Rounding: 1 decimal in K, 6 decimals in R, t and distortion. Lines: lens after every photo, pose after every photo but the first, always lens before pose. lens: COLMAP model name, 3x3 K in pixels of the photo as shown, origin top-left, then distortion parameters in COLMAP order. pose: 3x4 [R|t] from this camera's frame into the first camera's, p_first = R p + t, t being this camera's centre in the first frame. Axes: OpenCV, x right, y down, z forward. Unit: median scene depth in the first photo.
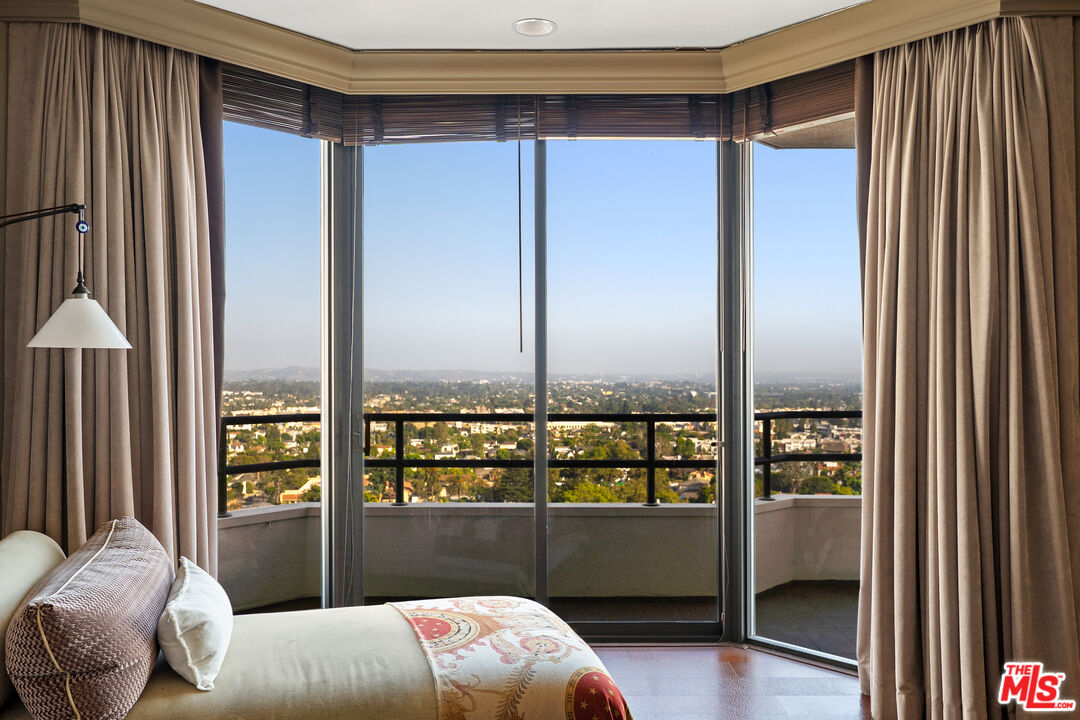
lens RADIAL K [[858.7, 0, 540.0], [0, 858.7, 360.0], [0, 0, 1]] dist [-0.002774, -0.002775]
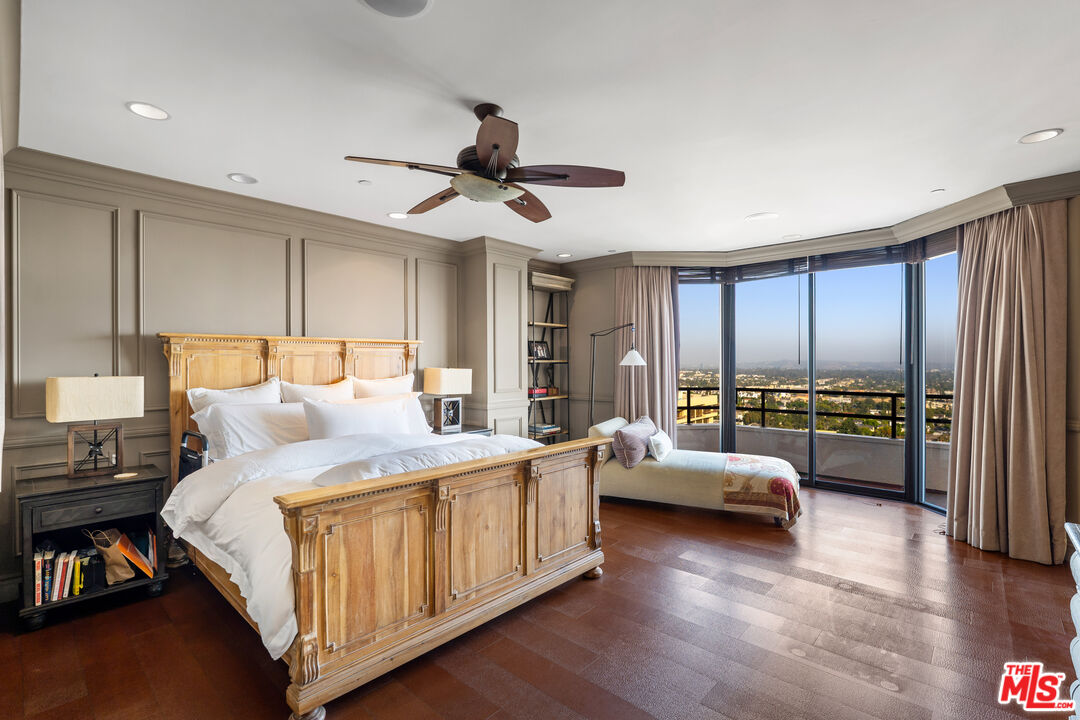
lens RADIAL K [[481.1, 0, 540.7], [0, 481.1, 363.7], [0, 0, 1]] dist [-0.000766, -0.000363]
pose [[0.734777, -0.000184, -0.678309, 0.464100], [0.008792, 0.999919, 0.009253, -0.038992], [0.678252, -0.012762, 0.734719, -0.619701]]
